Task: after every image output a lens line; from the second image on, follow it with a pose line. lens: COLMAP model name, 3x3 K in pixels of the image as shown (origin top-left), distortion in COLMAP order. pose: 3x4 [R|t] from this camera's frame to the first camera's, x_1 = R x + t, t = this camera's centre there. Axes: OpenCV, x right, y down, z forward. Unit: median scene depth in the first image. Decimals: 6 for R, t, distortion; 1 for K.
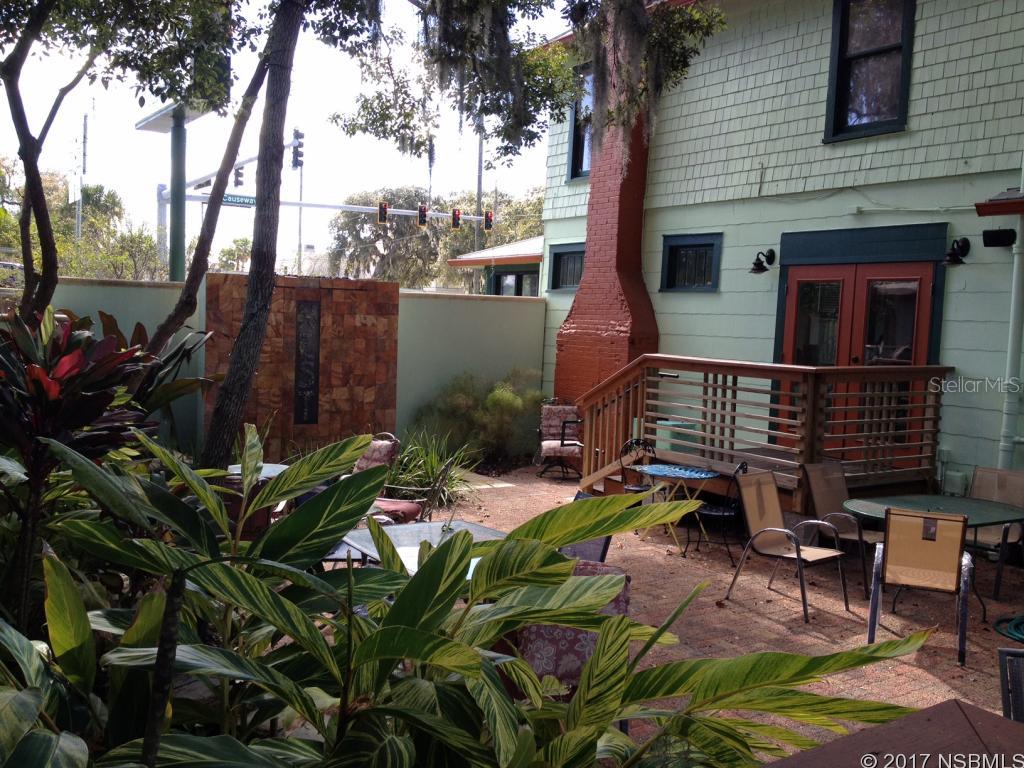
lens RADIAL K [[958.3, 0, 518.5], [0, 958.3, 389.8], [0, 0, 1]] dist [0.022872, 0.000000]
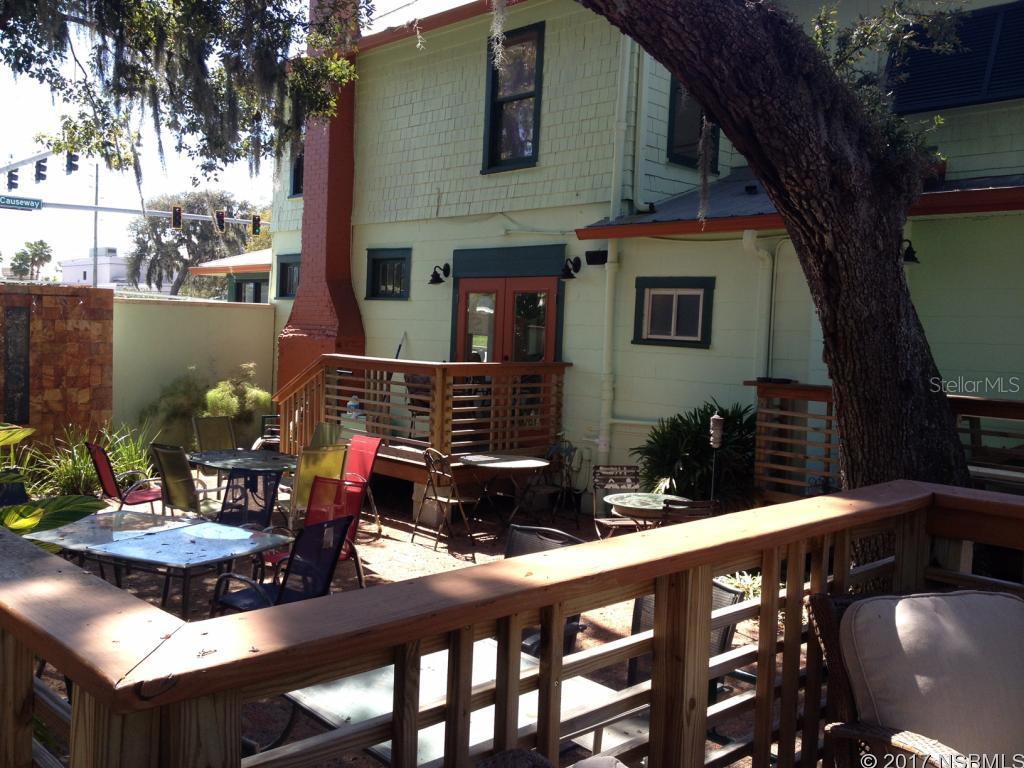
lens RADIAL K [[958.3, 0, 501.8], [0, 958.3, 389.2], [0, 0, 1]] dist [0.022872, 0.000000]
pose [[0.982827, -0.011985, 0.184141, 0.106686], [0.013886, 0.999863, -0.009037, 0.014440], [-0.184008, 0.011439, 0.982858, -0.128306]]
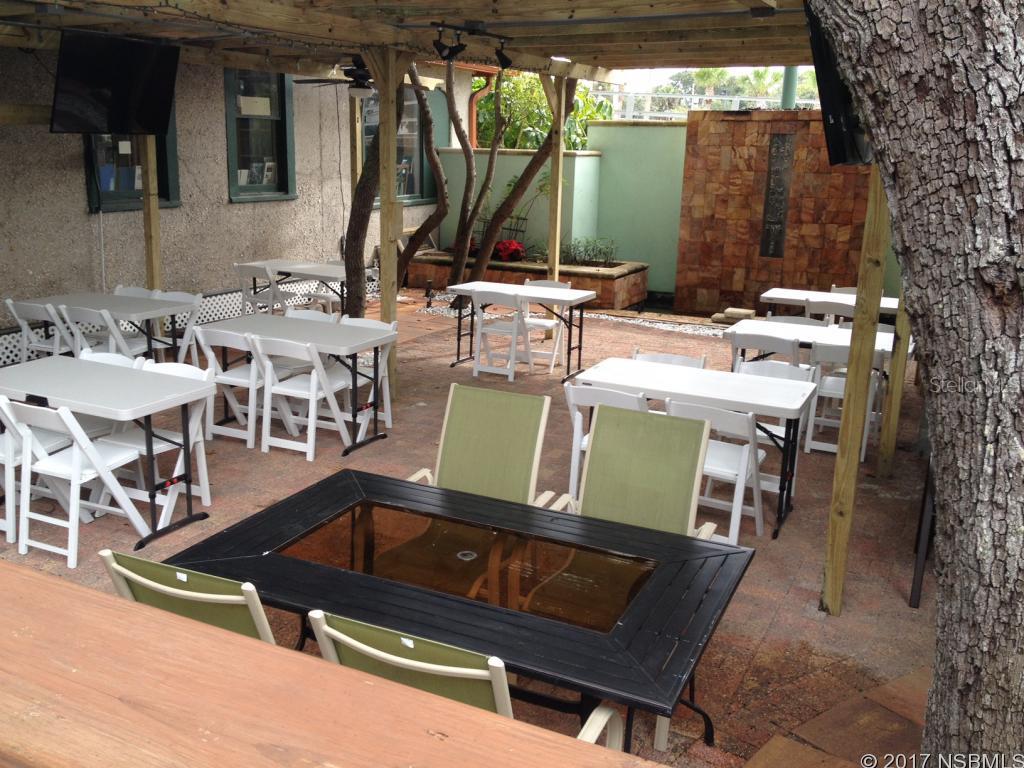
lens RADIAL K [[958.3, 0, 514.7], [0, 958.3, 387.0], [0, 0, 1]] dist [0.022872, 0.000000]
pose [[0.502538, 0.194866, -0.842308, 0.548768], [-0.069709, 0.980228, 0.185184, 0.000480], [0.861741, -0.034346, 0.506185, 0.238018]]
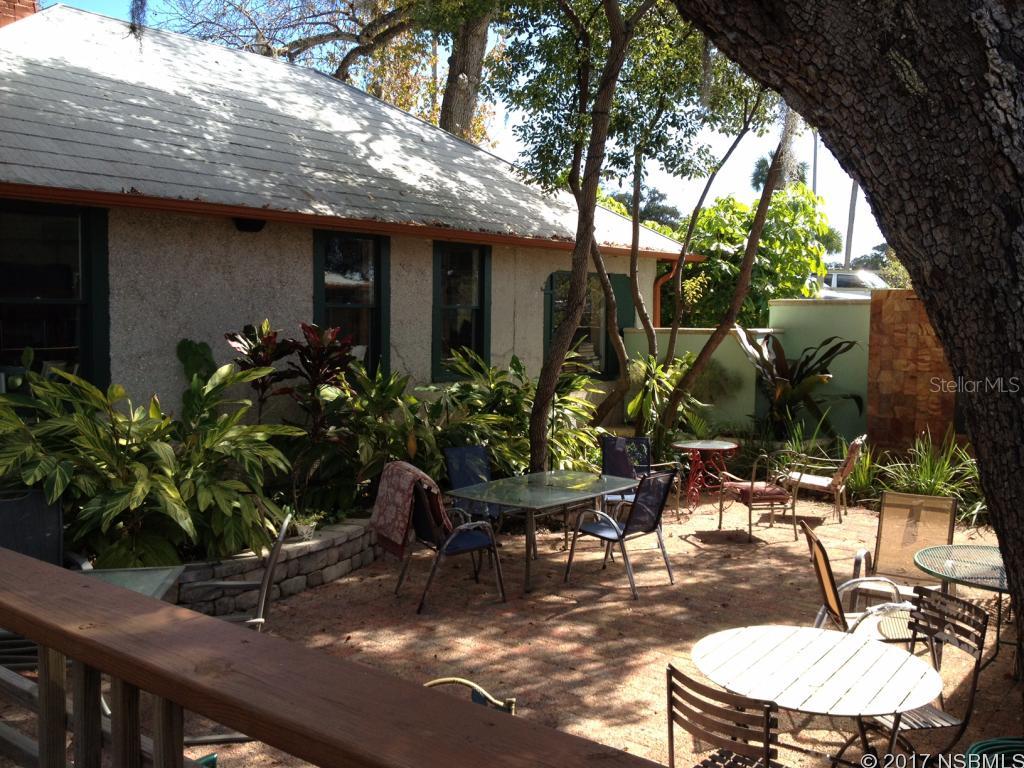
lens RADIAL K [[958.3, 0, 511.0], [0, 958.3, 382.7], [0, 0, 1]] dist [0.022872, 0.000000]
pose [[0.315224, 0.038557, -0.948234, 0.591750], [-0.065474, 0.997677, 0.018802, -0.005831], [0.946756, 0.056158, 0.317016, 0.231369]]
